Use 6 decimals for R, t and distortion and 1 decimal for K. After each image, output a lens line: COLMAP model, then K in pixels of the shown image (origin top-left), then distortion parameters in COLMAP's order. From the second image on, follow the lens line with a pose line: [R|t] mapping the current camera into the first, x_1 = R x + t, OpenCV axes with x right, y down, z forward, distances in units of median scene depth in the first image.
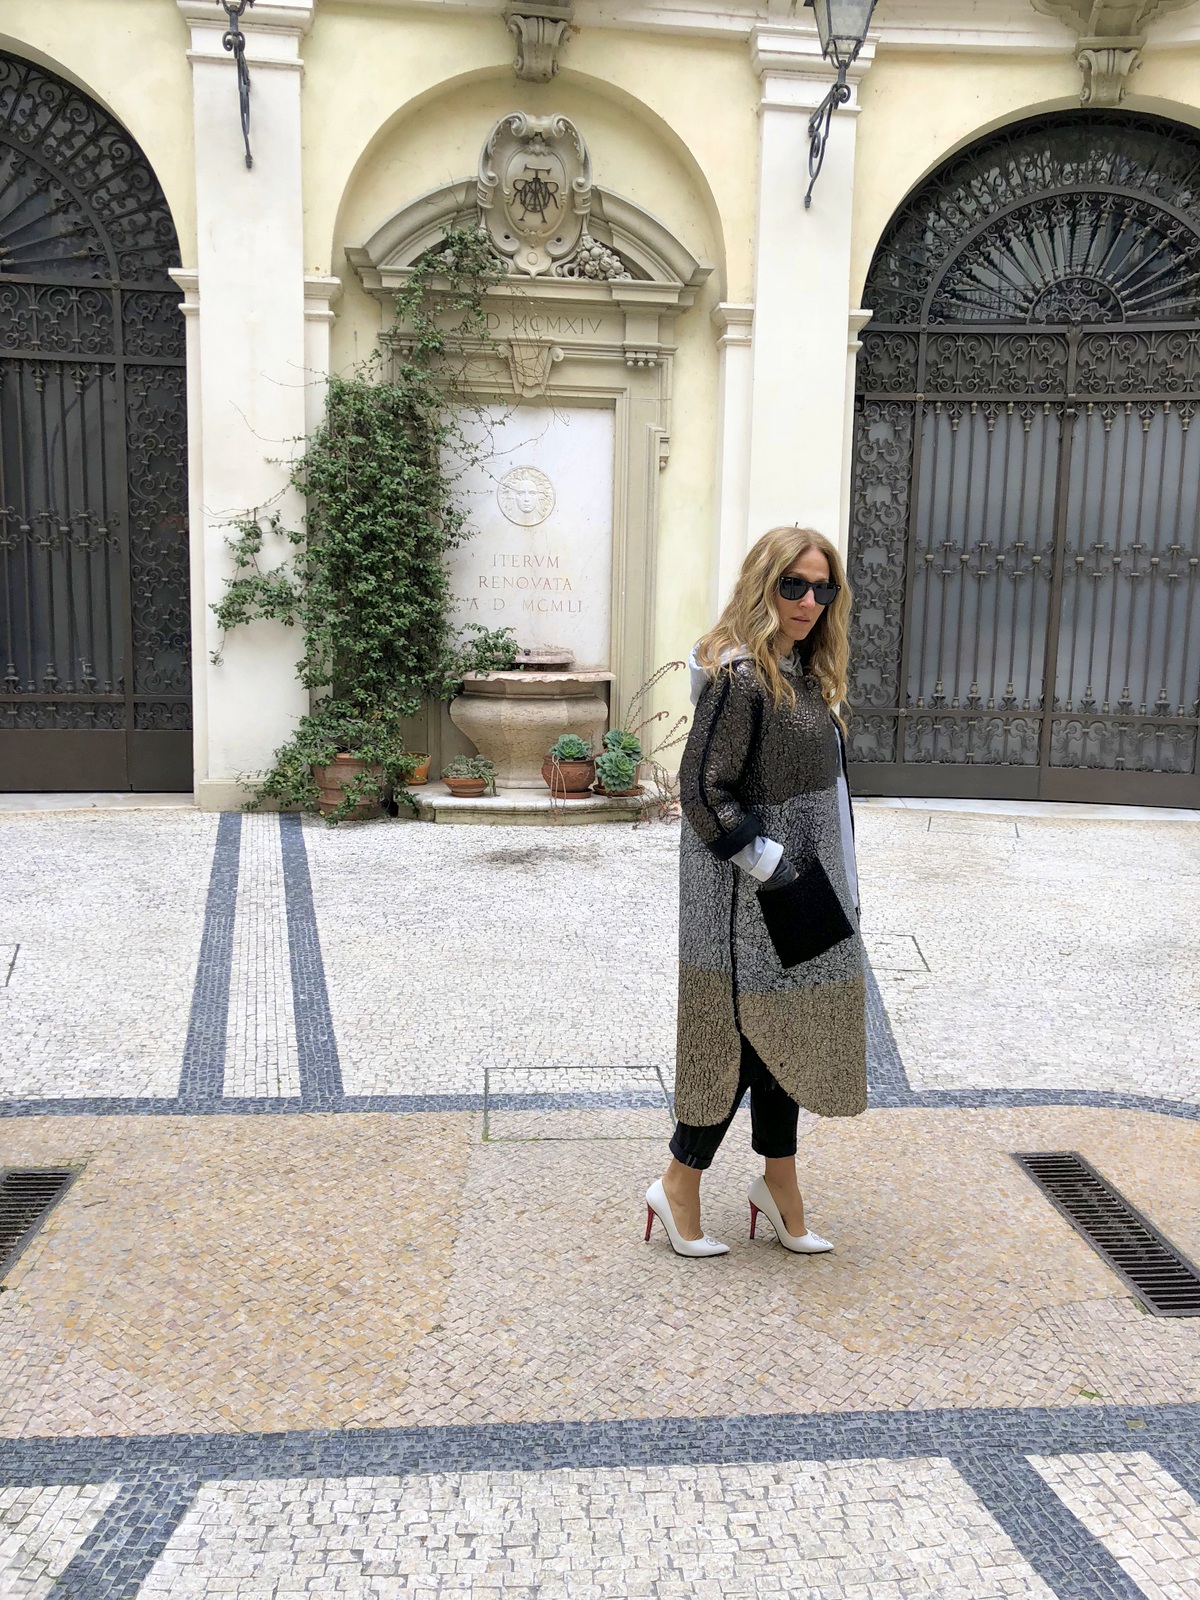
lens RADIAL K [[1274.6, 0, 605.0], [0, 1274.6, 781.9], [0, 0, 1]] dist [0.019123, -0.008846]
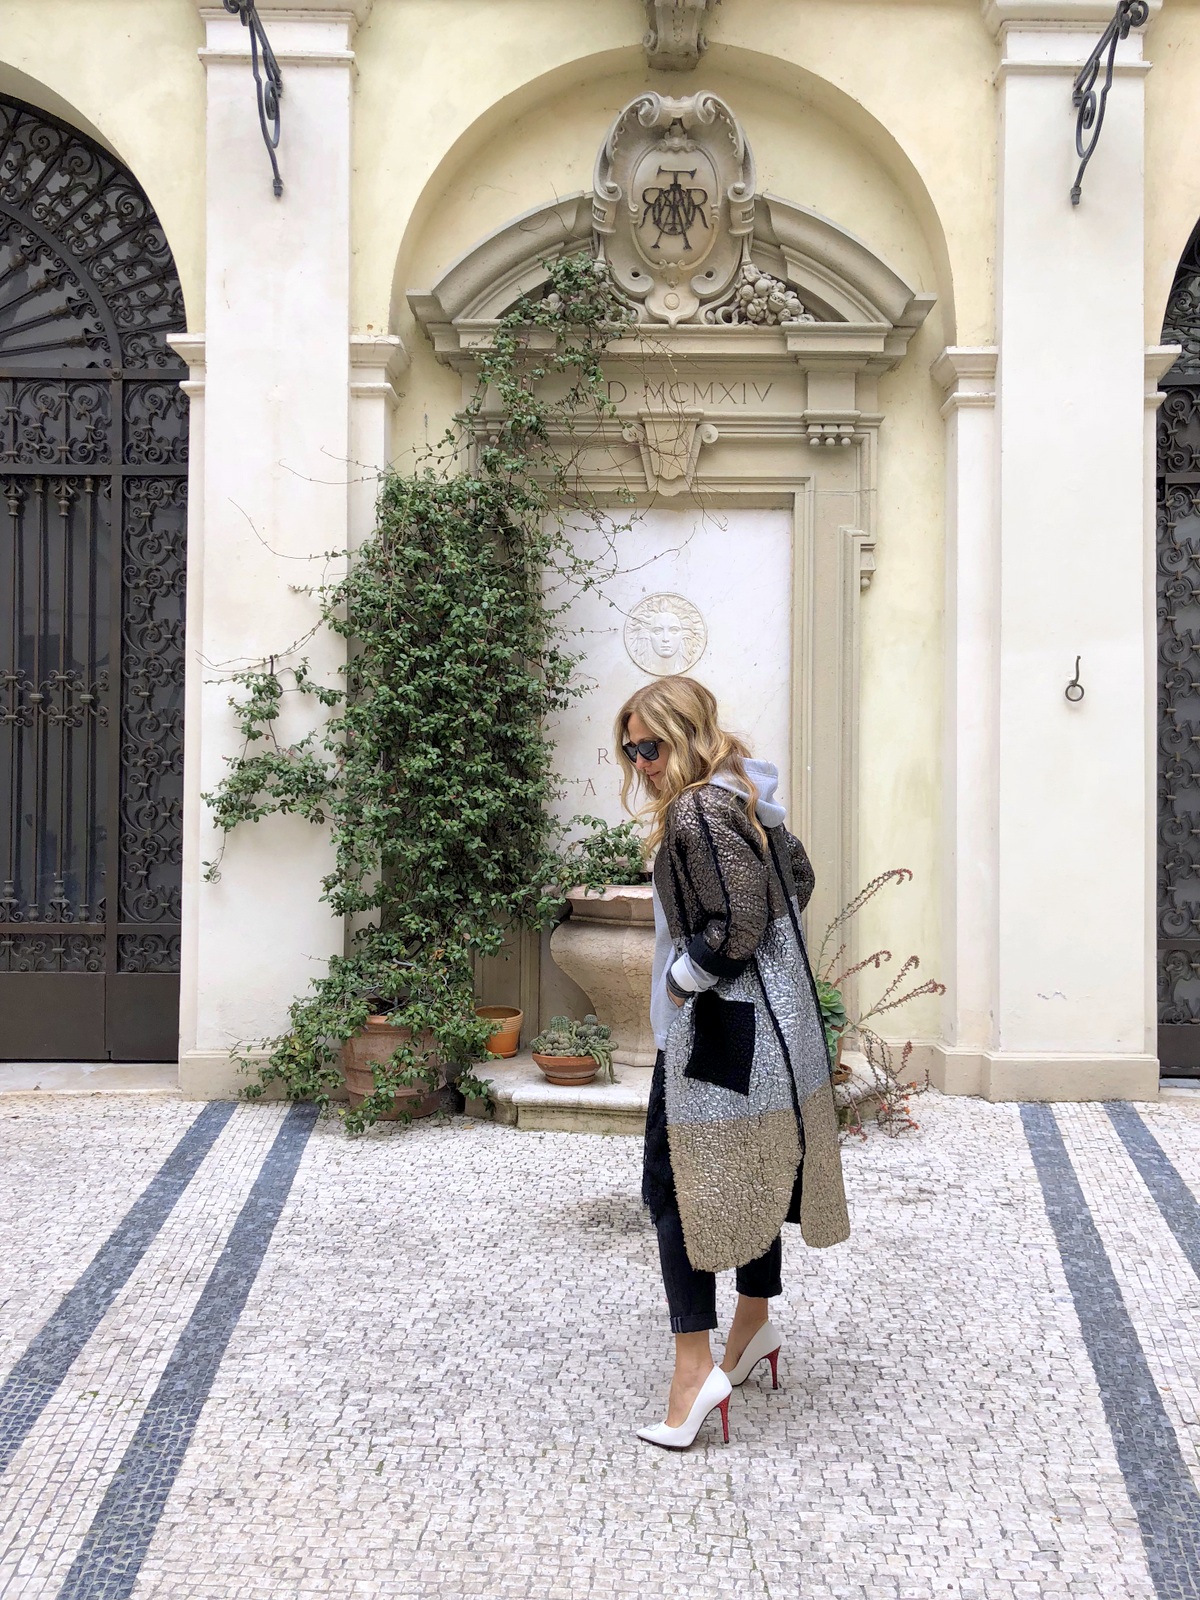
lens RADIAL K [[1279.1, 0, 610.0], [0, 1279.1, 792.3], [0, 0, 1]] dist [0.062047, -0.069052]
pose [[0.990888, -0.015433, -0.133800, 0.000359], [-0.004771, 0.988768, -0.149381, -0.036868], [0.134603, 0.148658, 0.979685, 0.347577]]
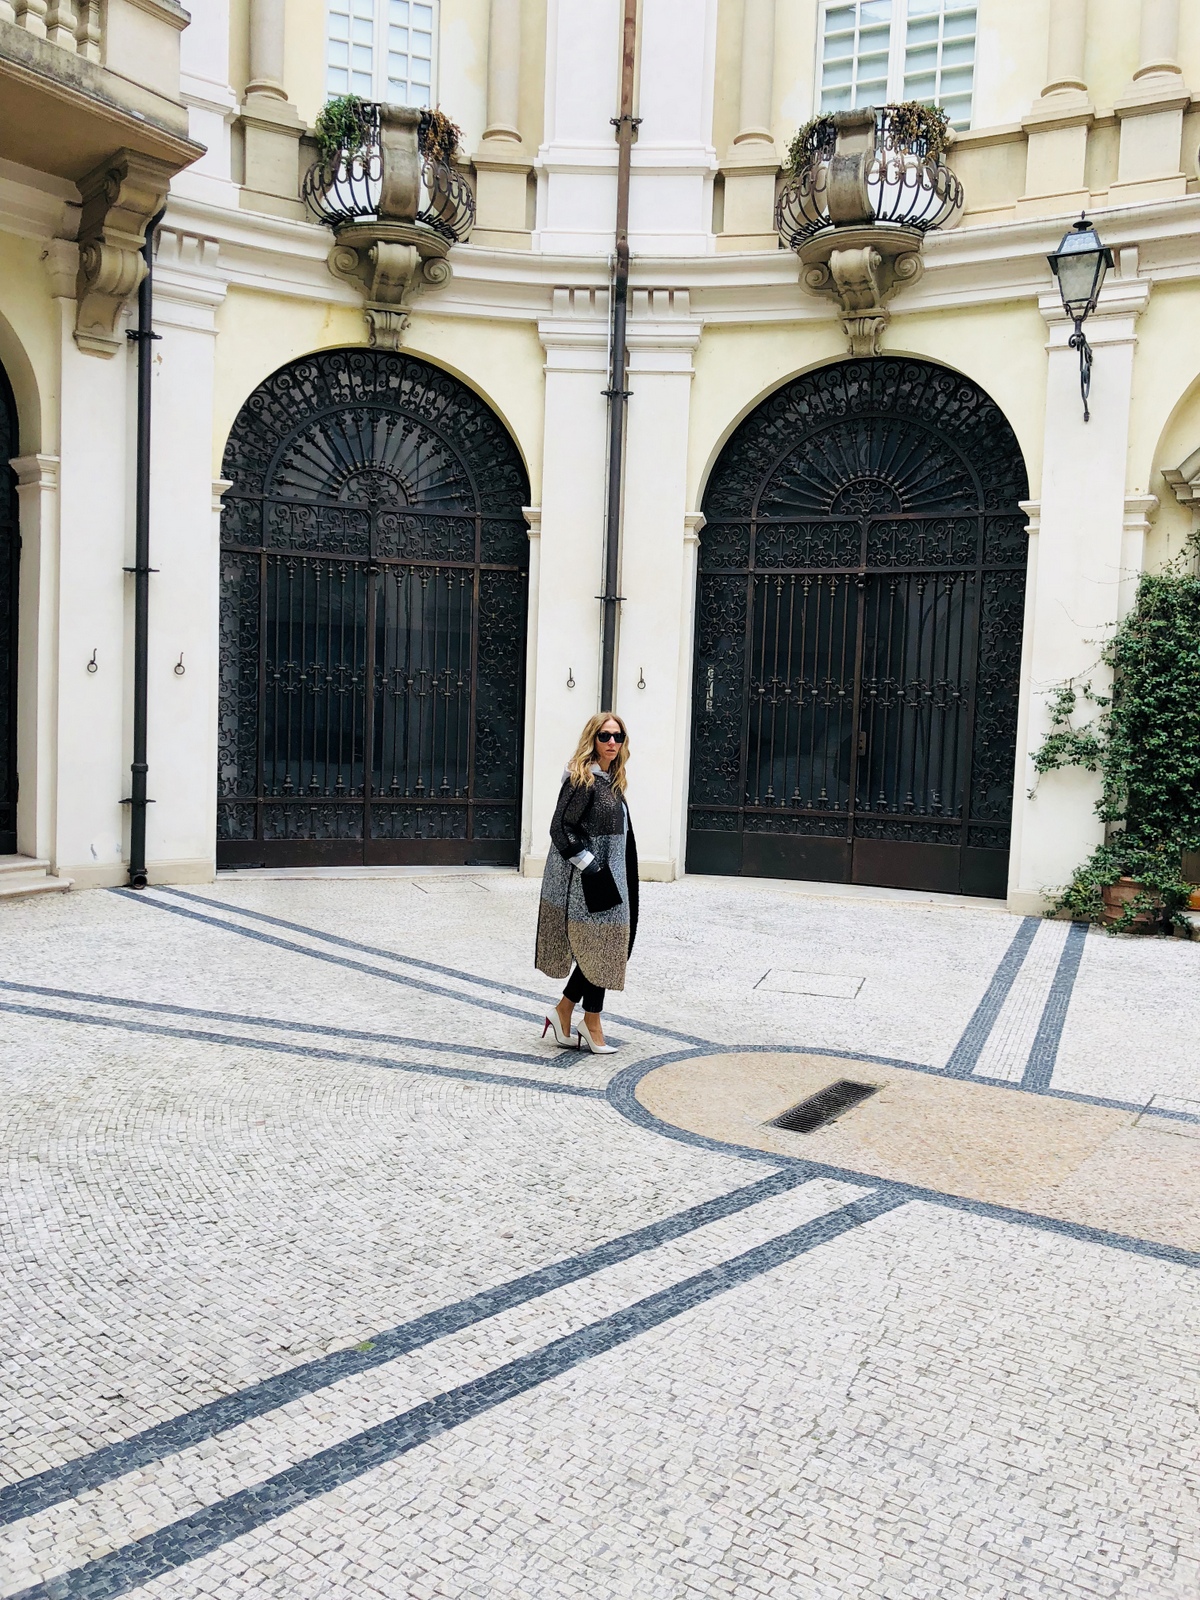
lens RADIAL K [[1259.7, 0, 600.0], [0, 1259.7, 800.0], [0, 0, 1]] dist [0.009624, -0.088132]
pose [[0.786647, 0.047812, -0.615548, 0.131674], [-0.100883, 0.993551, -0.051752, 0.017064], [0.609105, 0.102809, 0.786398, -0.252011]]
